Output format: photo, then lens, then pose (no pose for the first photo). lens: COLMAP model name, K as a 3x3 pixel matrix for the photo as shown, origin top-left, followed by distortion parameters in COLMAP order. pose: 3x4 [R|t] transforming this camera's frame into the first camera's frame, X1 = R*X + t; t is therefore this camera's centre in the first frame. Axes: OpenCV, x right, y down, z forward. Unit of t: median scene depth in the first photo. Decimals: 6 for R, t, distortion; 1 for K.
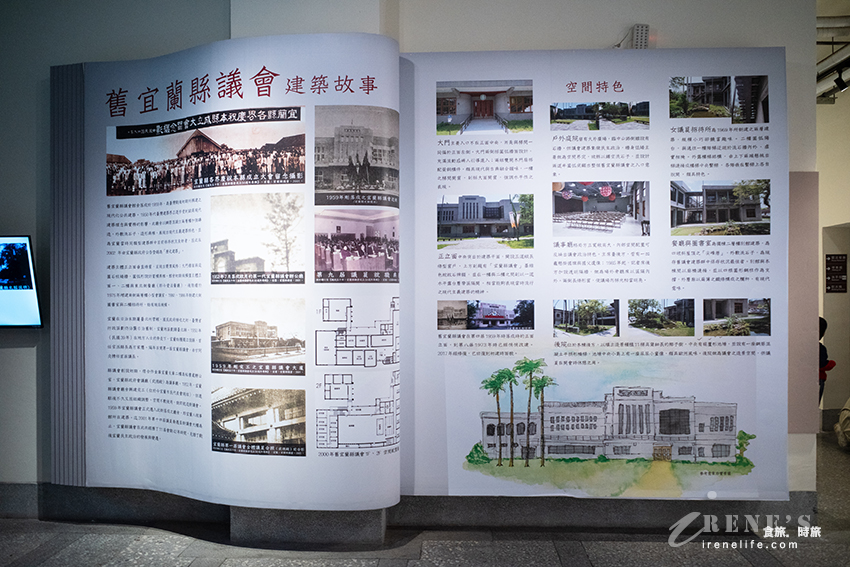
lens RADIAL K [[663.4, 0, 423.0], [0, 663.4, 288.9], [0, 0, 1]] dist [-0.061044, 0.044608]
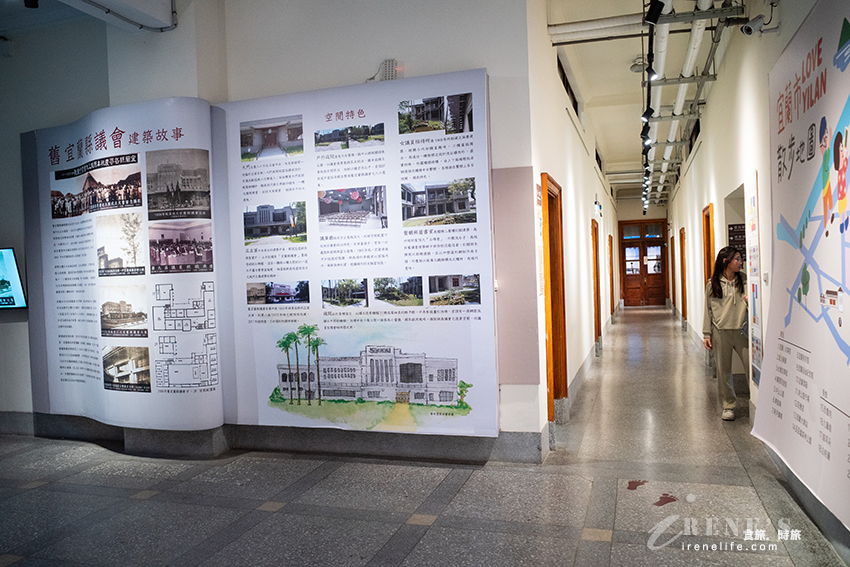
lens RADIAL K [[663.4, 0, 424.6], [0, 663.4, 285.1], [0, 0, 1]] dist [-0.061044, 0.044608]
pose [[0.966595, -0.027667, -0.254809, 0.741387], [0.035086, 0.999081, 0.024619, 0.001072], [0.253894, -0.032737, 0.966678, -0.232393]]
